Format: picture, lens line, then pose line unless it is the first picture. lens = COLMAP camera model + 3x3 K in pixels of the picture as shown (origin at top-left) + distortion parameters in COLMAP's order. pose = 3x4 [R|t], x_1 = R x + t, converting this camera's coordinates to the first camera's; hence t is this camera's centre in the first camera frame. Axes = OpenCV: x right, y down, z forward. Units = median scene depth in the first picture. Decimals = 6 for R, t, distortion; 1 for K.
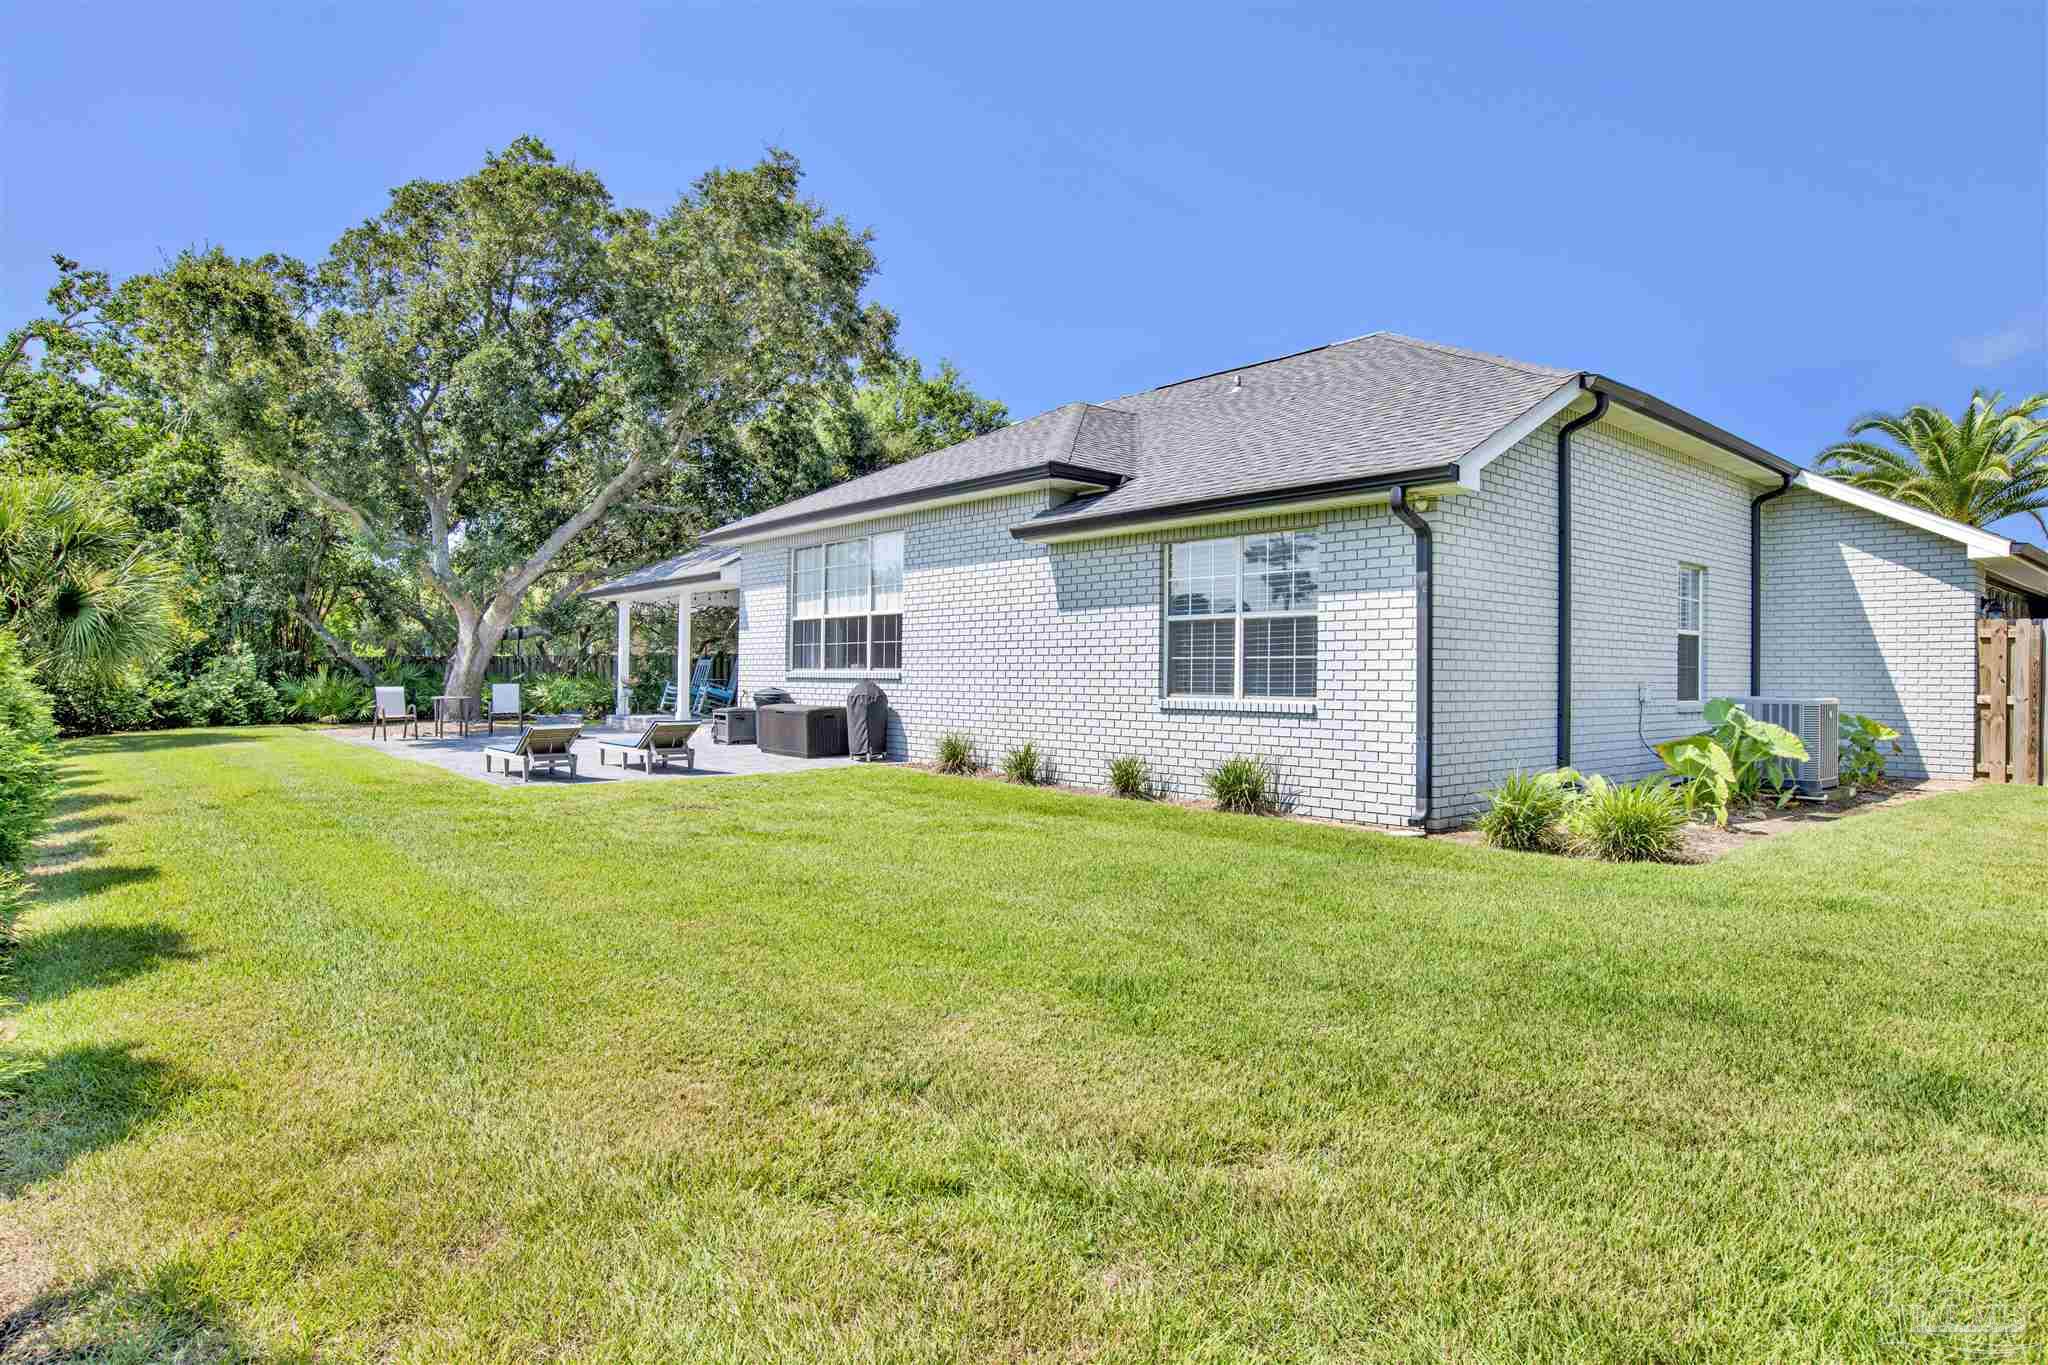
lens RADIAL K [[1104.0, 0, 1004.9], [0, 1104.0, 674.4], [0, 0, 1]] dist [-0.057123, 0.011251]
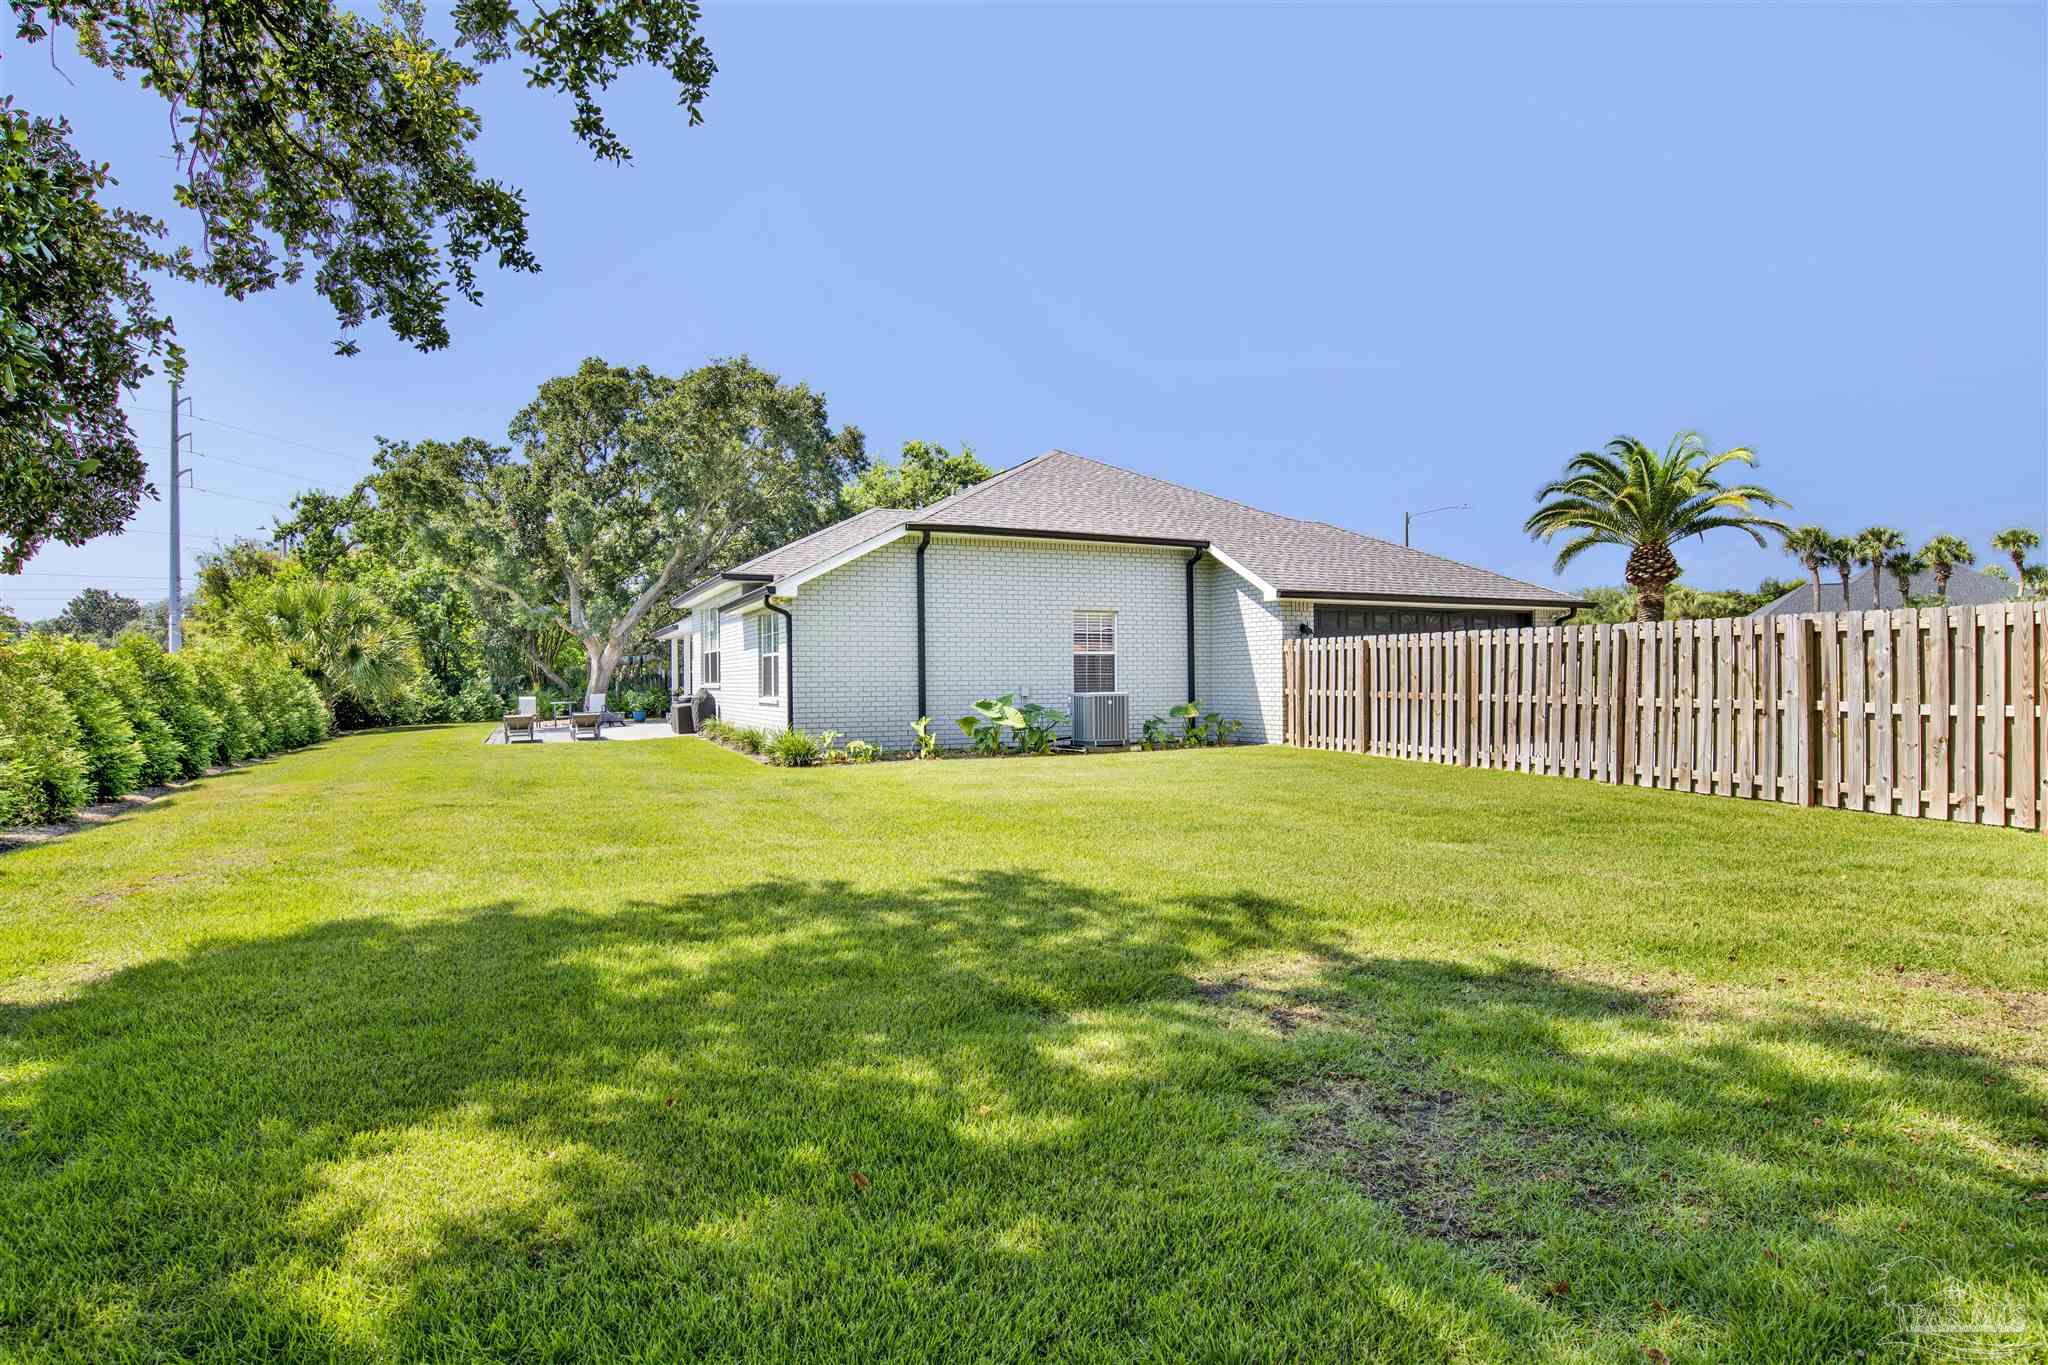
lens RADIAL K [[1104.0, 0, 1022.8], [0, 1104.0, 687.4], [0, 0, 1]] dist [-0.057123, 0.011251]
pose [[0.959632, -0.015304, -0.280841, 0.700250], [0.017413, 0.999836, 0.005016, 0.002027], [0.280718, -0.009704, 0.959741, -0.438615]]
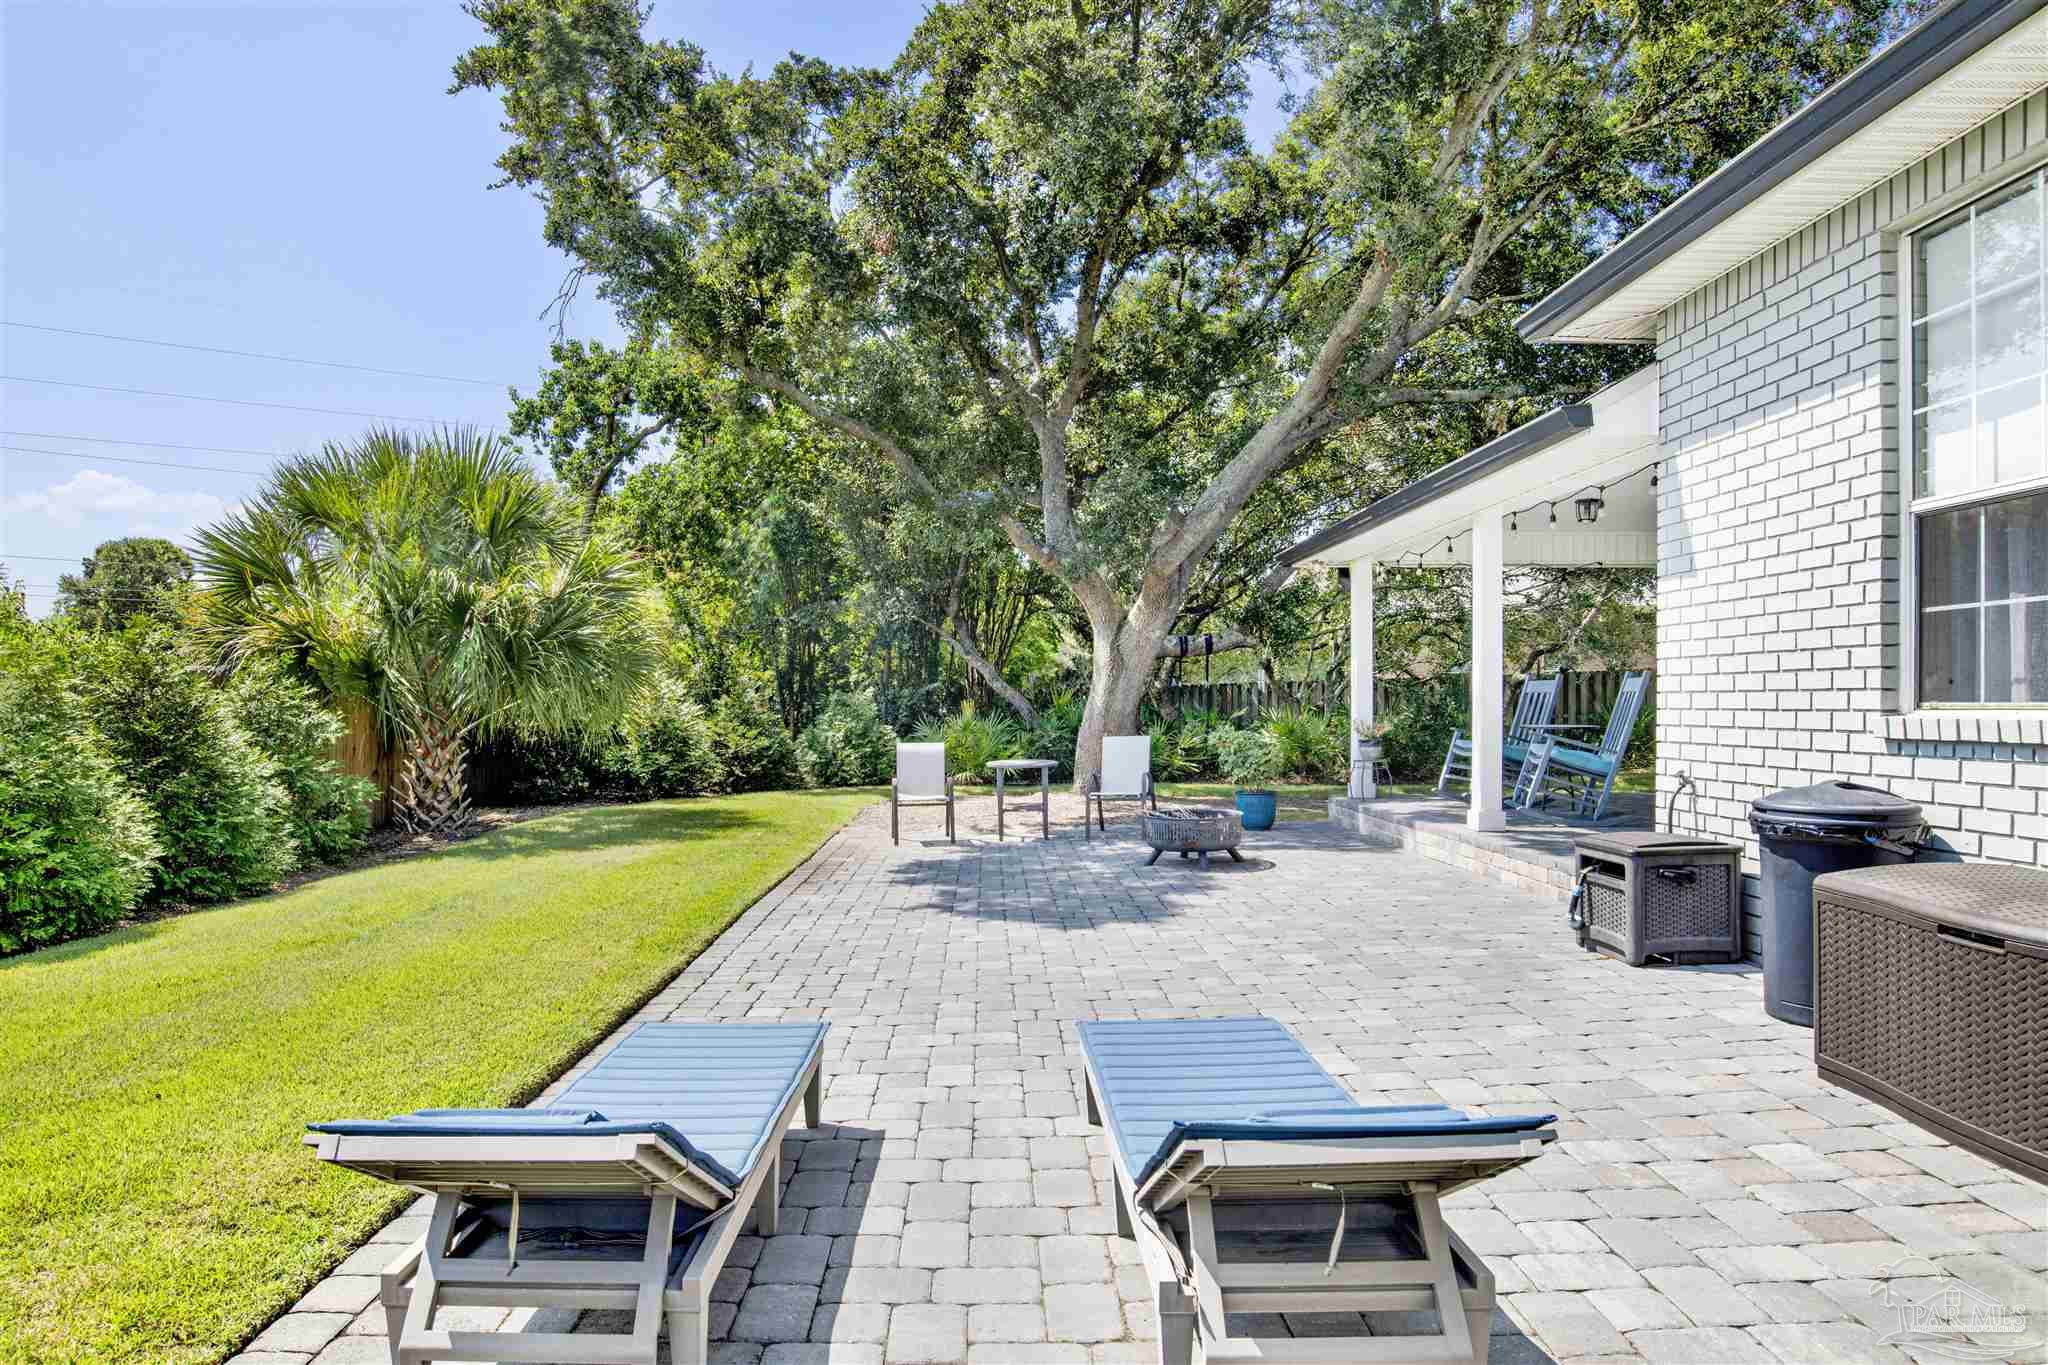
lens RADIAL K [[1162.6, 0, 1022.0], [0, 1162.6, 686.5], [0, 0, 1]] dist [0.000692, -0.000391]
pose [[0.777462, -0.020388, -0.628599, -0.176705], [0.011720, 0.999771, -0.017931, -0.006517], [0.628821, 0.006573, 0.777523, 0.636162]]
